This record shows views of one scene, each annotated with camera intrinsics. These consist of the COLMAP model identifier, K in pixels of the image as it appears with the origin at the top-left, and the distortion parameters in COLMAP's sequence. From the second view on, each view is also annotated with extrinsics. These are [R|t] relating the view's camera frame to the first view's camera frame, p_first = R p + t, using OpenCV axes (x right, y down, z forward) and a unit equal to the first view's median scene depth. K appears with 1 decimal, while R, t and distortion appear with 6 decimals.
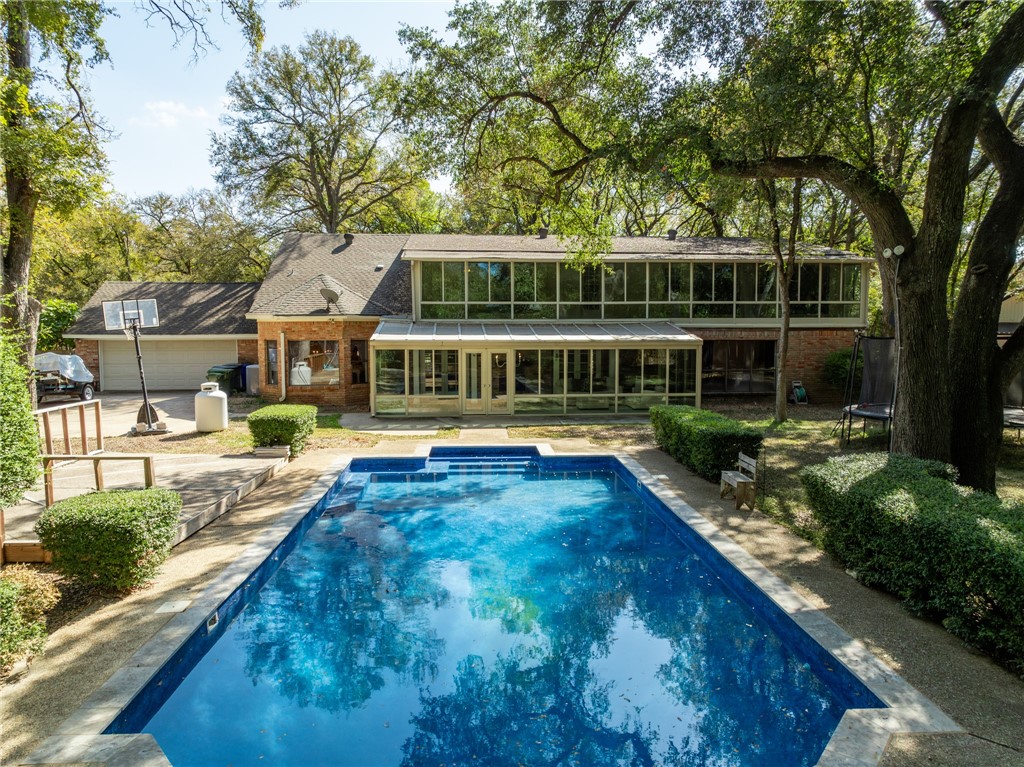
lens RADIAL K [[736.1, 0, 512.8], [0, 736.1, 379.1], [0, 0, 1]] dist [-0.019485, 0.004368]
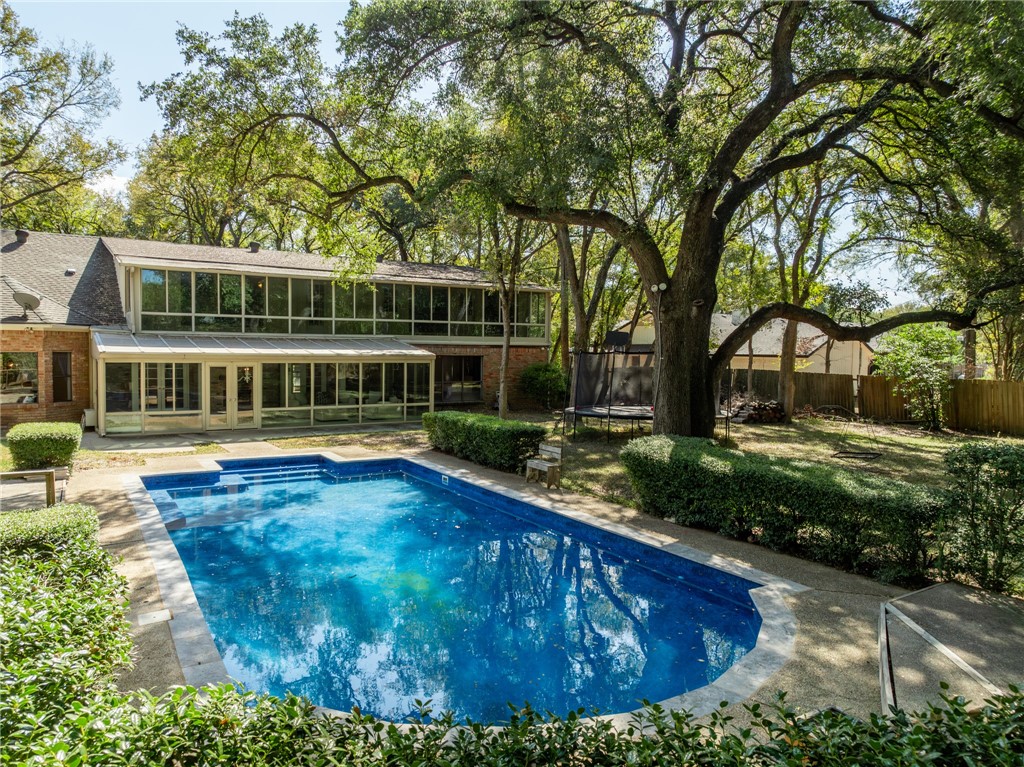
lens RADIAL K [[722.0, 0, 517.0], [0, 722.0, 381.9], [0, 0, 1]] dist [-0.016306, -0.000324]
pose [[0.879048, -0.009162, 0.476645, -0.155045], [0.019269, 0.999681, -0.016321, 0.008021], [-0.476343, 0.023531, 0.878945, -0.022256]]
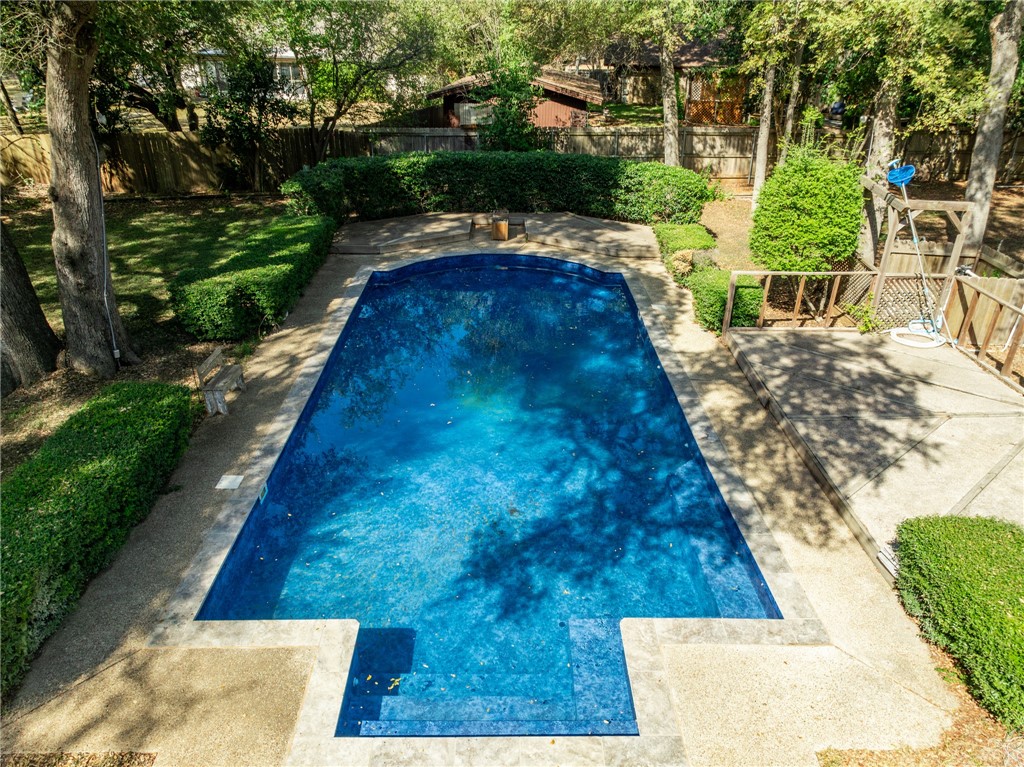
lens RADIAL K [[696.2, 0, 512.0], [0, 696.2, 383.5], [0, 0, 1]] dist [-0.002245, -0.000070]
pose [[-0.999156, -0.027824, 0.030220, -0.040015], [-0.008197, 0.855919, 0.517045, -0.155656], [-0.040252, 0.516361, -0.855424, 0.871588]]
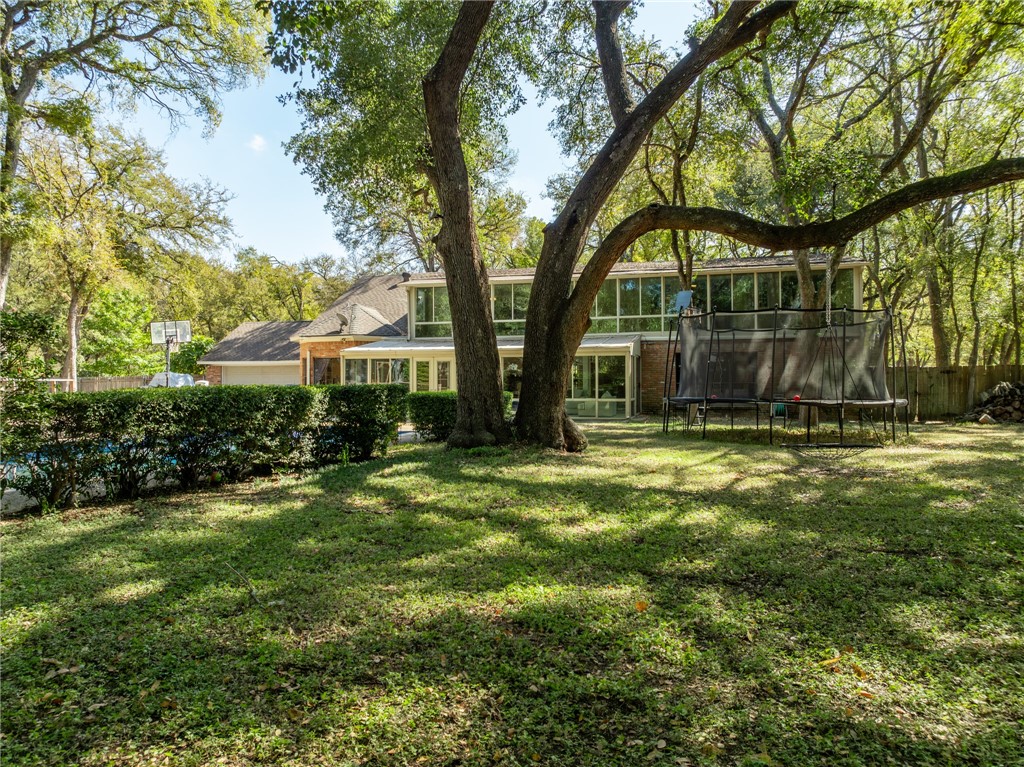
lens RADIAL K [[736.1, 0, 512.8], [0, 736.1, 379.1], [0, 0, 1]] dist [-0.019485, 0.004368]
pose [[0.936491, -0.006544, -0.350632, 0.460313], [-0.021879, 0.996788, -0.077040, 0.074407], [0.350010, 0.079819, 0.933339, -0.011002]]
